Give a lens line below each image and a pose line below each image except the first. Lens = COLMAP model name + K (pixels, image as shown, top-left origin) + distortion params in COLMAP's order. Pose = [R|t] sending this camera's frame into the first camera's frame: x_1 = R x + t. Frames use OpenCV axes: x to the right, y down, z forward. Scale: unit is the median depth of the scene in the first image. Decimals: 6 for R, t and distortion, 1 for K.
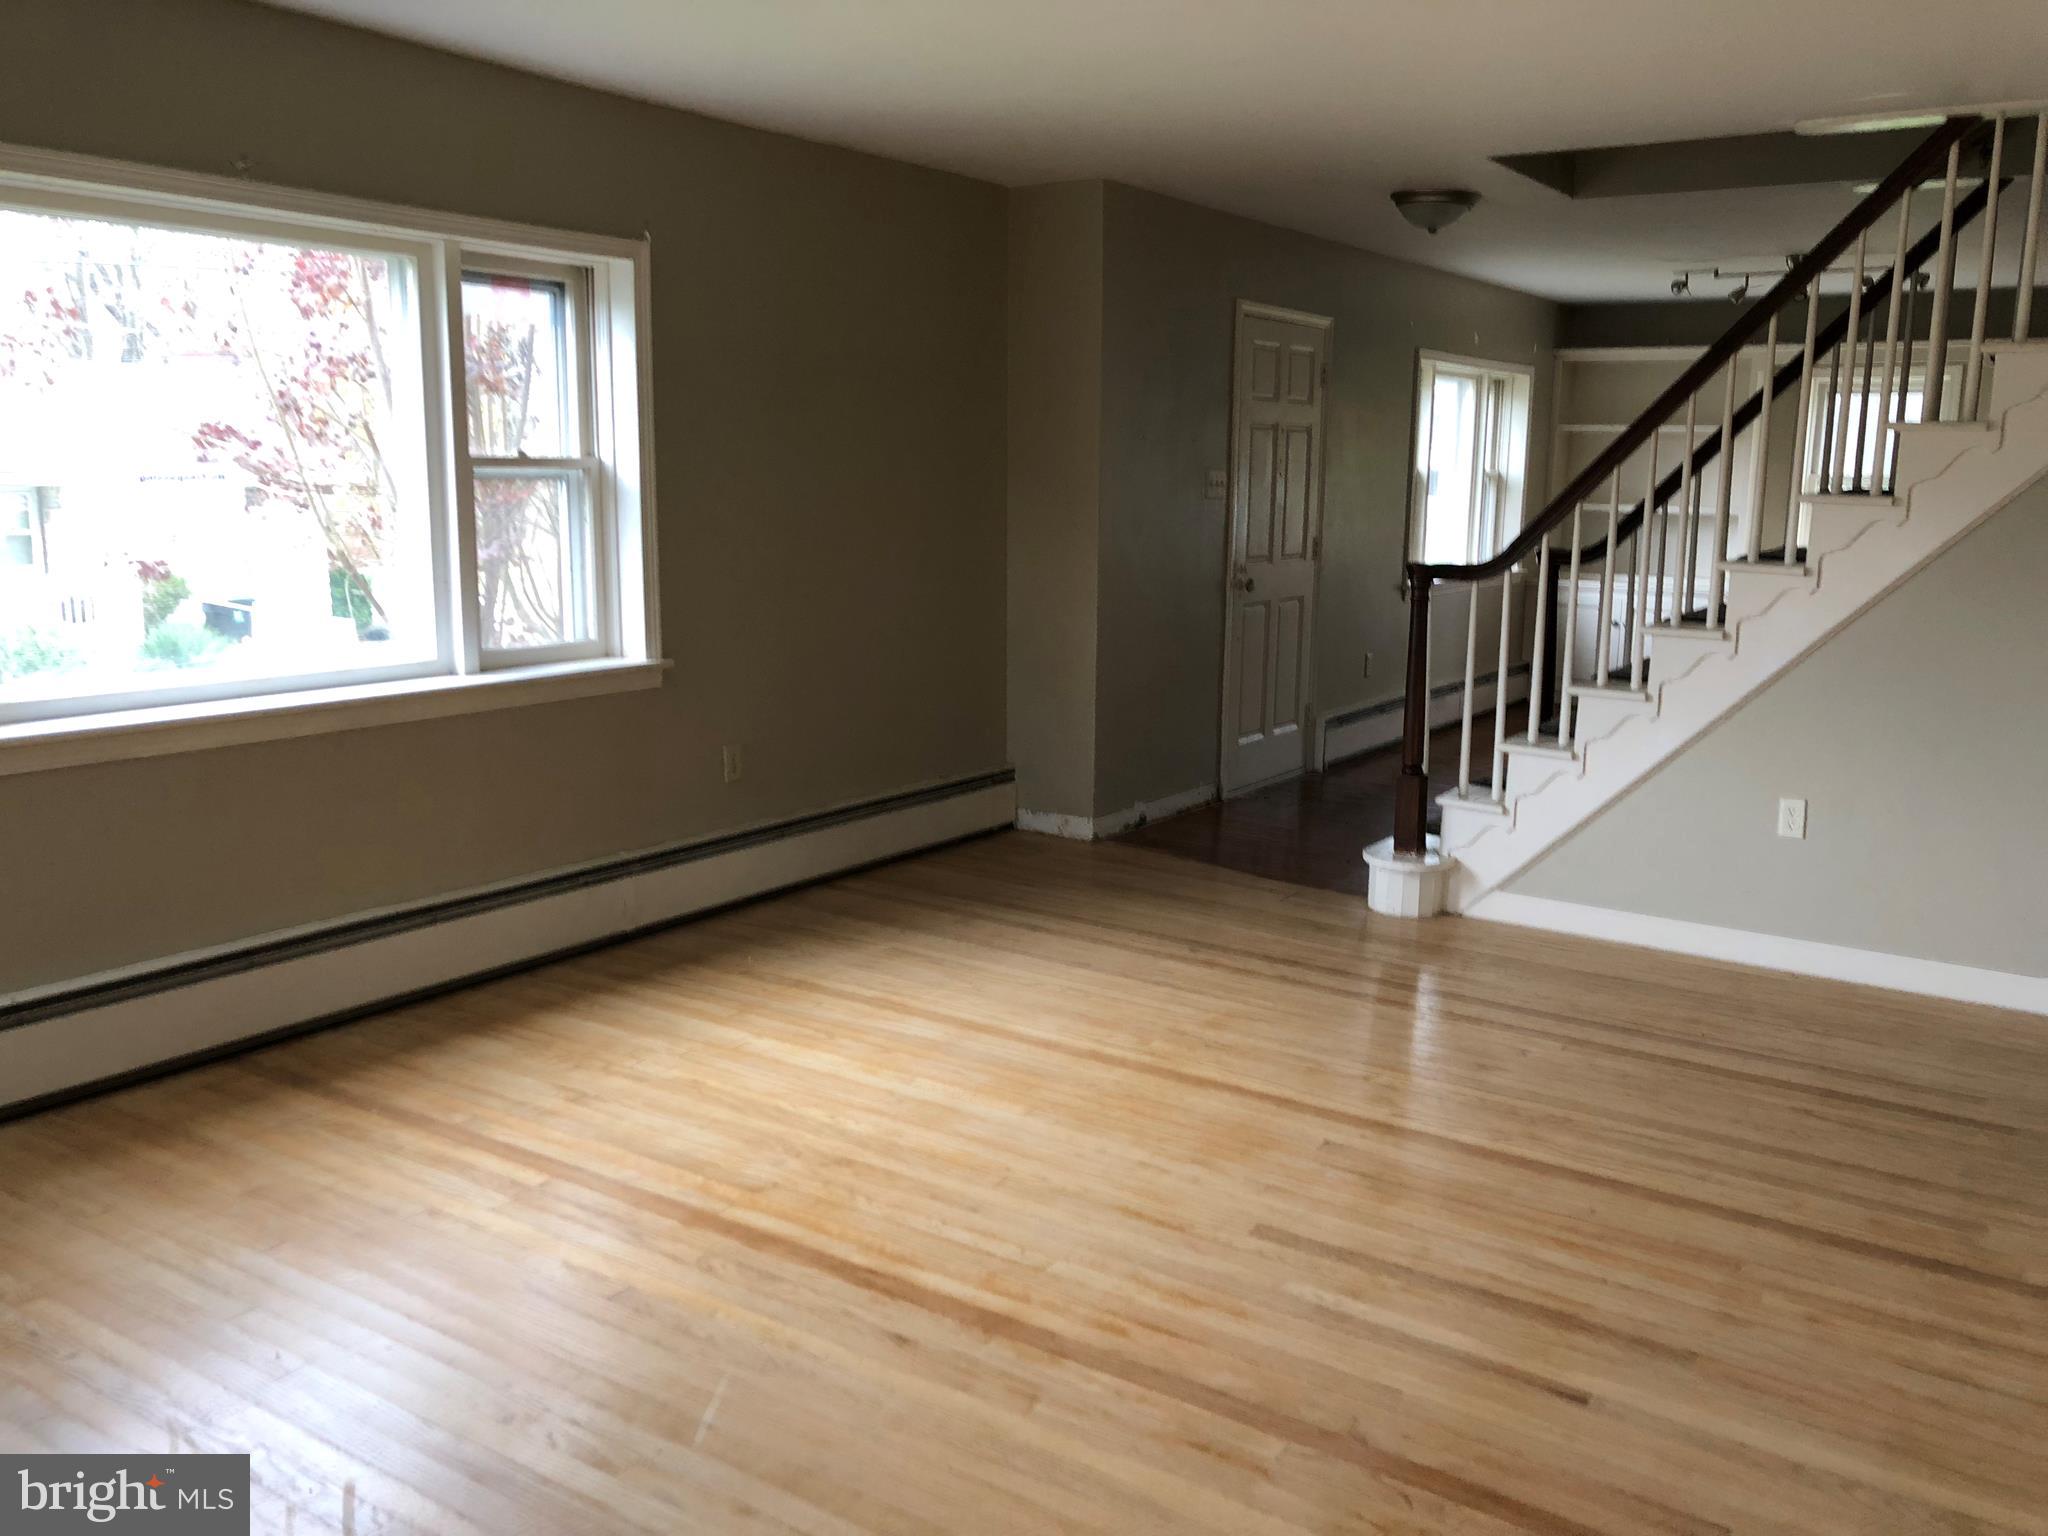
lens RADIAL K [[1681.3, 0, 1035.1], [0, 1681.3, 760.7], [0, 0, 1]] dist [0.065585, -0.054250]
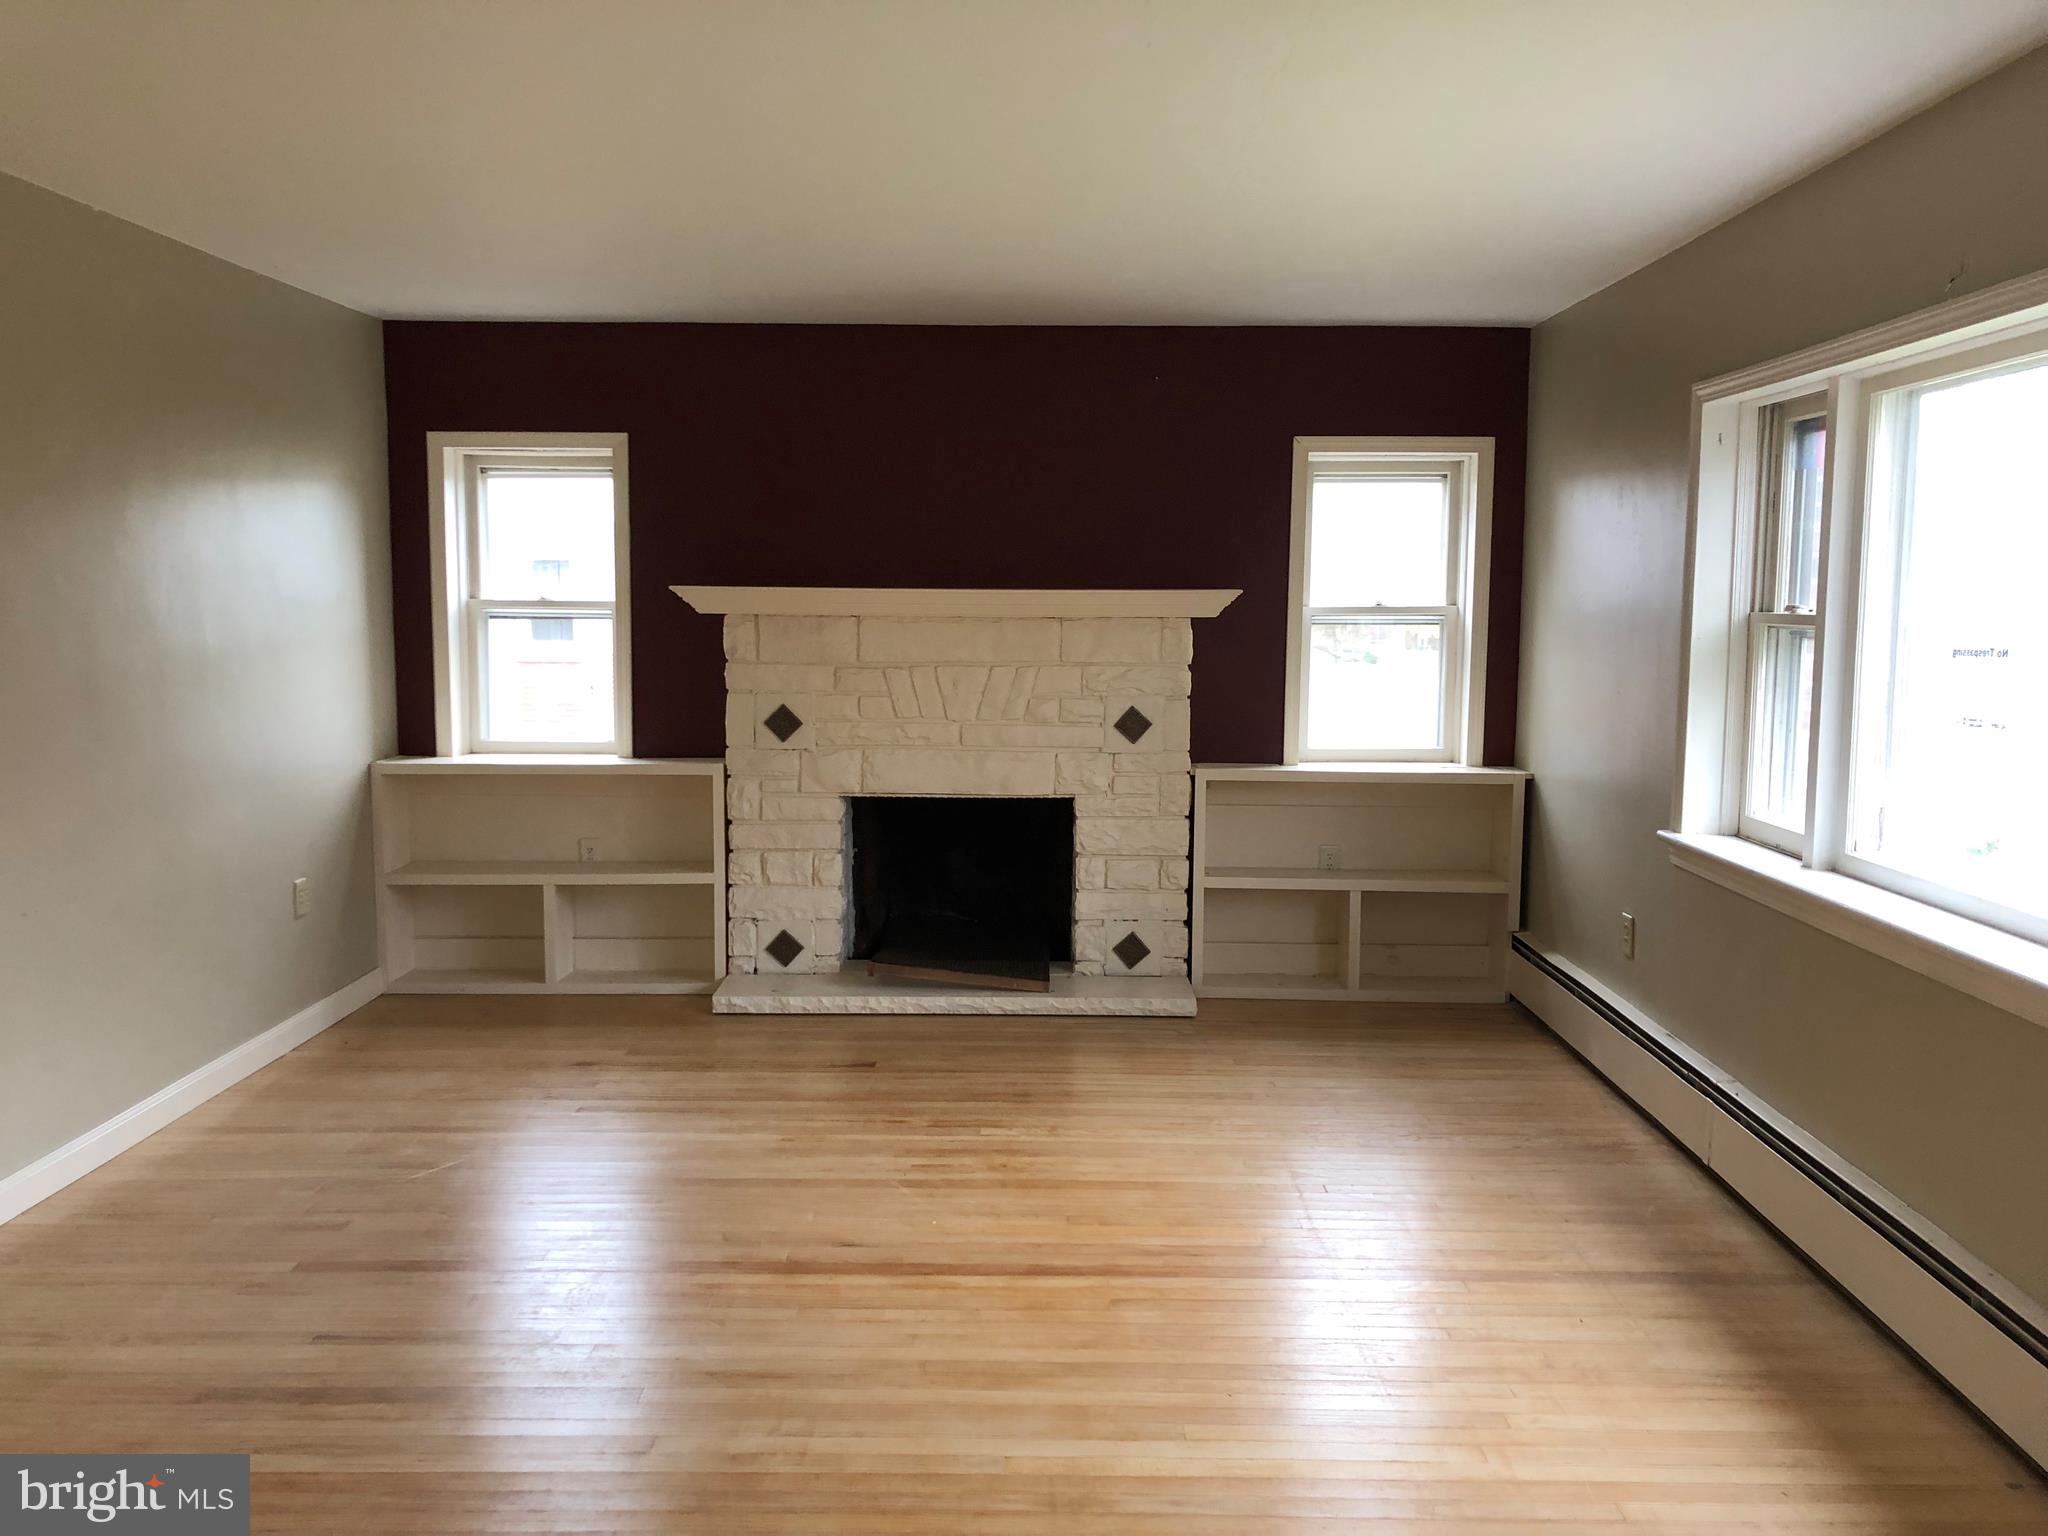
lens RADIAL K [[1681.3, 0, 1015.5], [0, 1681.3, 770.1], [0, 0, 1]] dist [0.065585, -0.054250]
pose [[-0.844960, 0.039188, -0.533392, 0.456630], [-0.109111, 0.963707, 0.243647, -0.328045], [0.523581, 0.264071, -0.810018, 1.837998]]
